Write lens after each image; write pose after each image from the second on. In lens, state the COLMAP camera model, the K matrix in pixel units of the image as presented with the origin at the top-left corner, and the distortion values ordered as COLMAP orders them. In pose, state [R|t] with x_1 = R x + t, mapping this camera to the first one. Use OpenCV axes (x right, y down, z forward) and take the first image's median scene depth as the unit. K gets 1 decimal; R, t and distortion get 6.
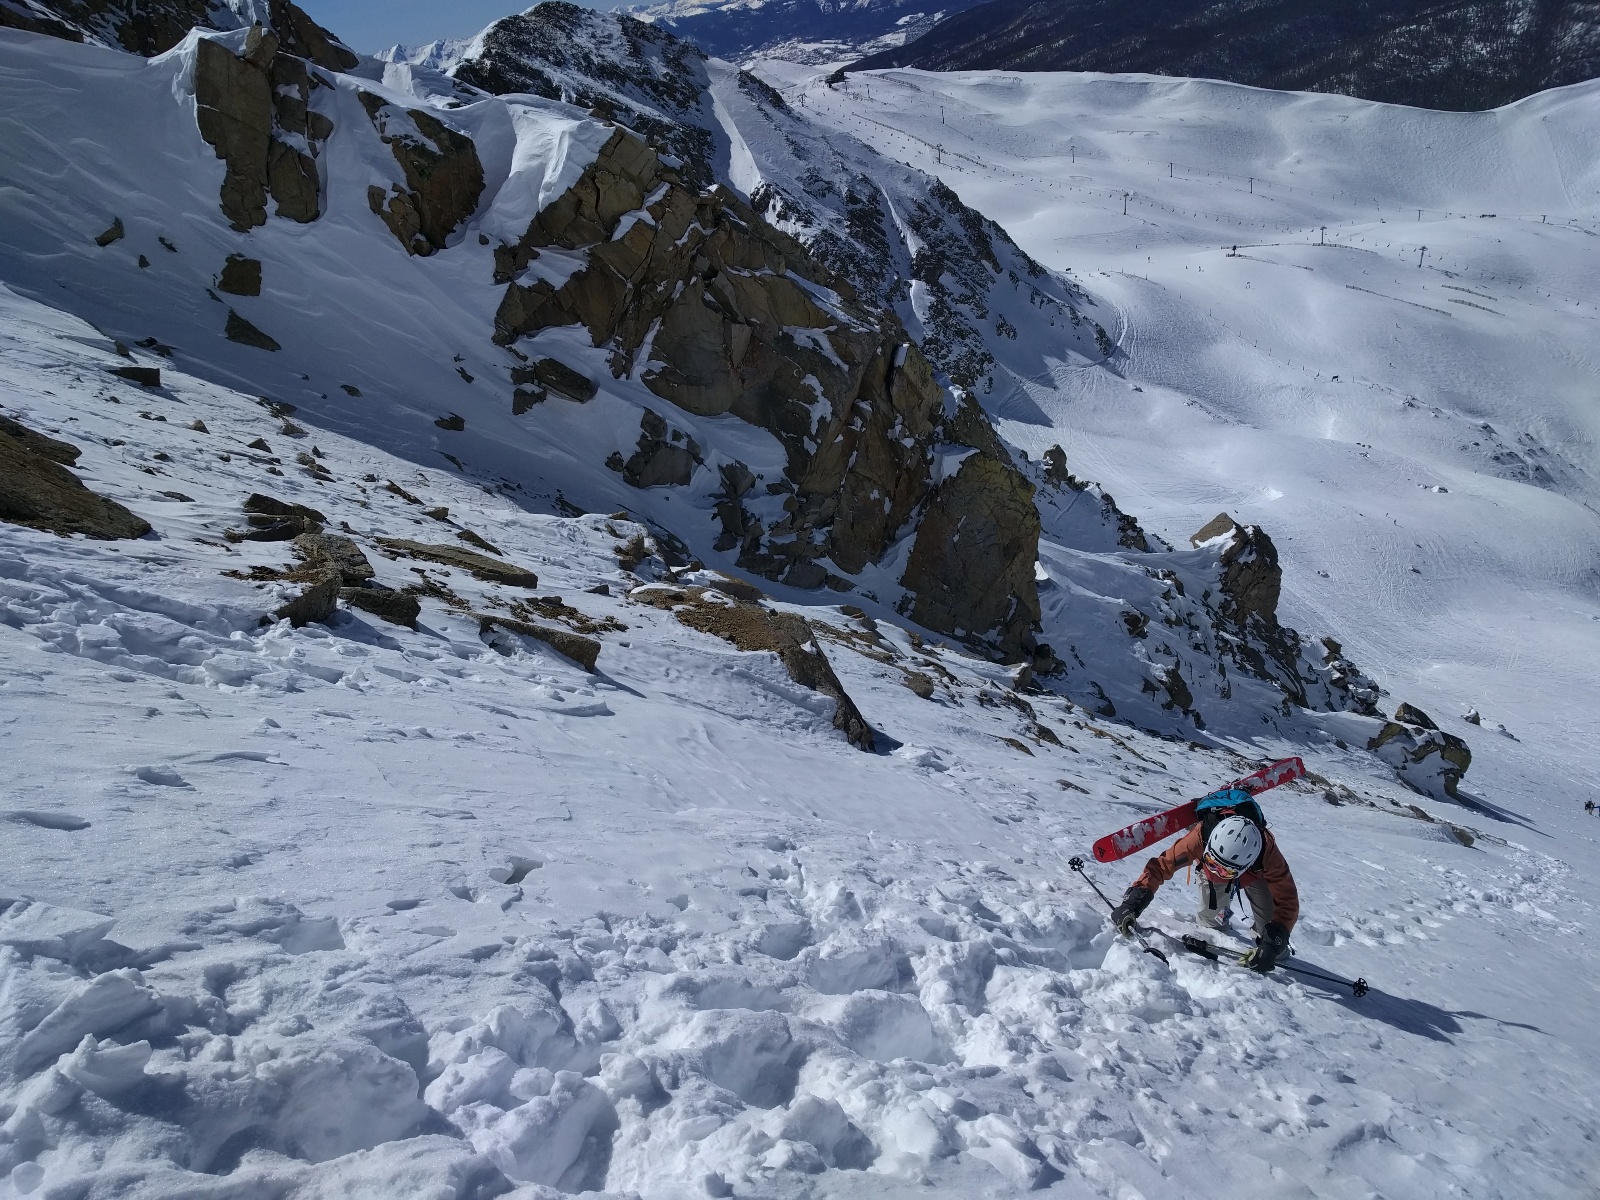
lens RADIAL K [[1198.6, 0, 806.0], [0, 1198.6, 632.1], [0, 0, 1]] dist [0.016549, 0.013167]
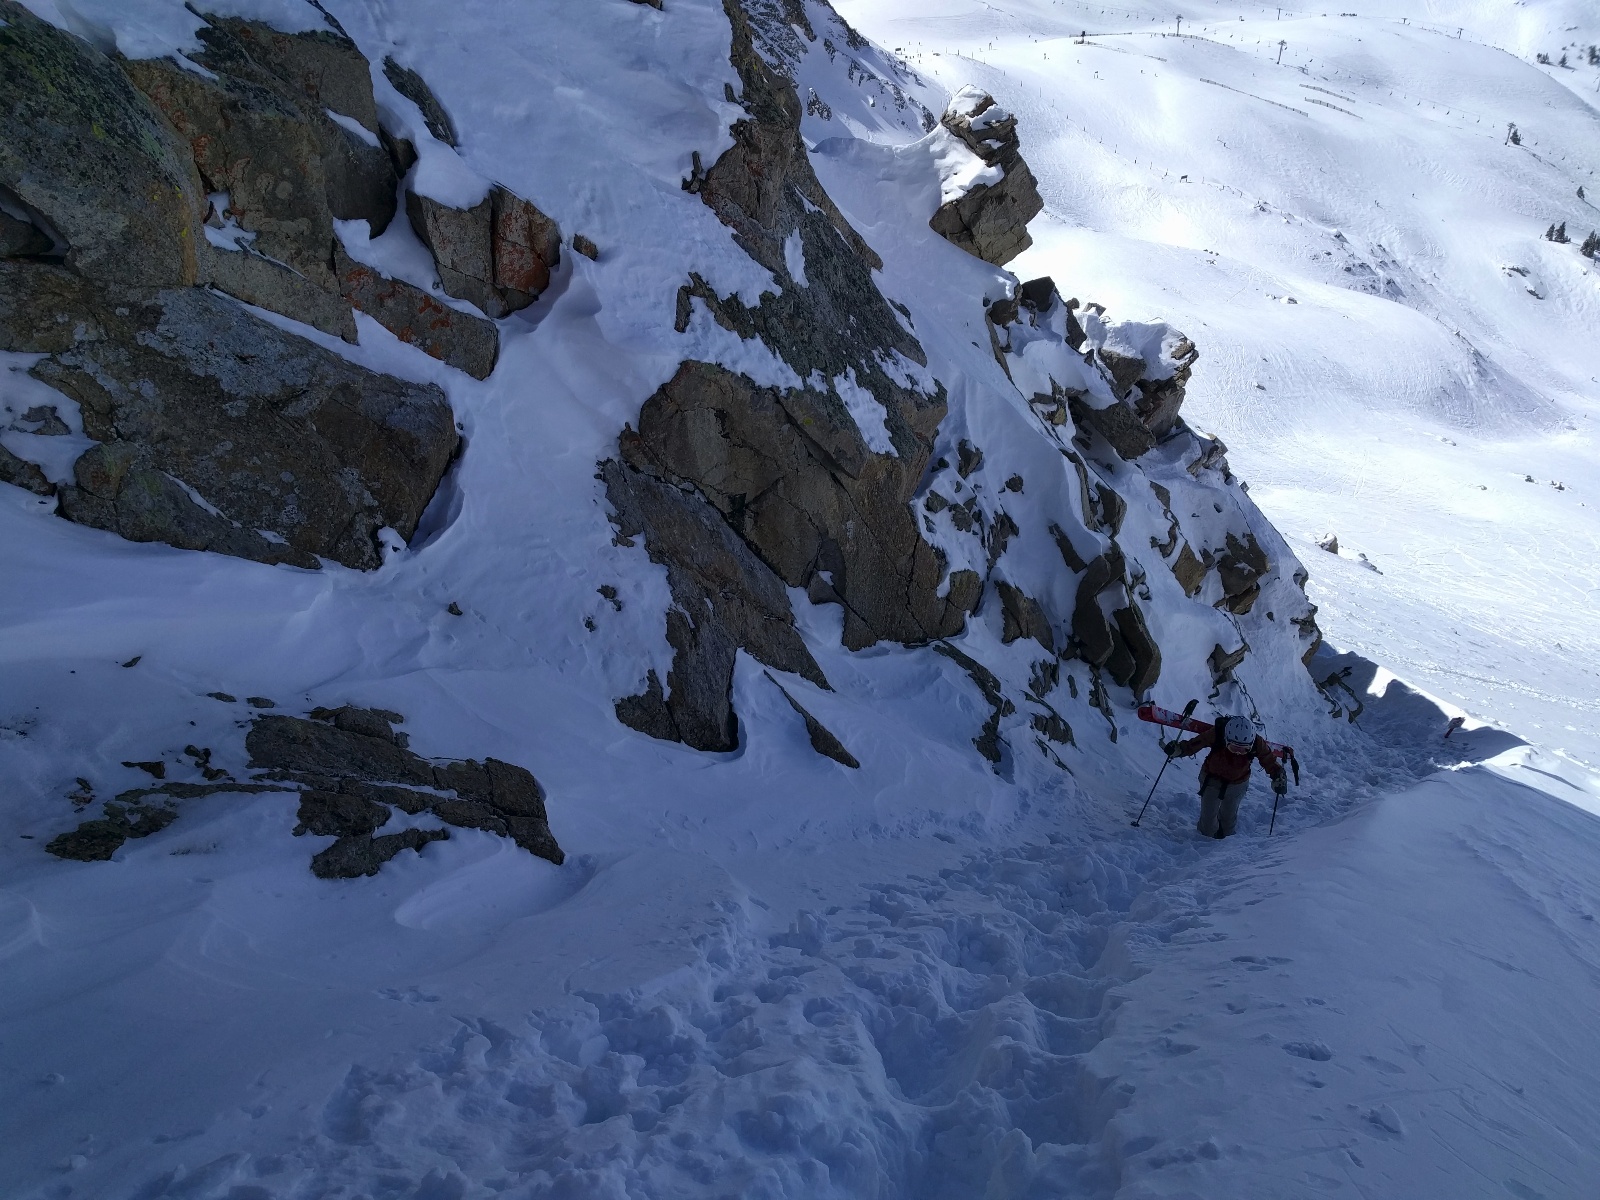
lens RADIAL K [[1198.6, 0, 806.0], [0, 1198.6, 632.1], [0, 0, 1]] dist [0.016549, 0.013167]
pose [[0.993563, -0.022177, 0.111092, 0.052126], [0.007961, 0.991896, 0.126802, 0.009703], [-0.113003, -0.125101, 0.985688, 0.104066]]
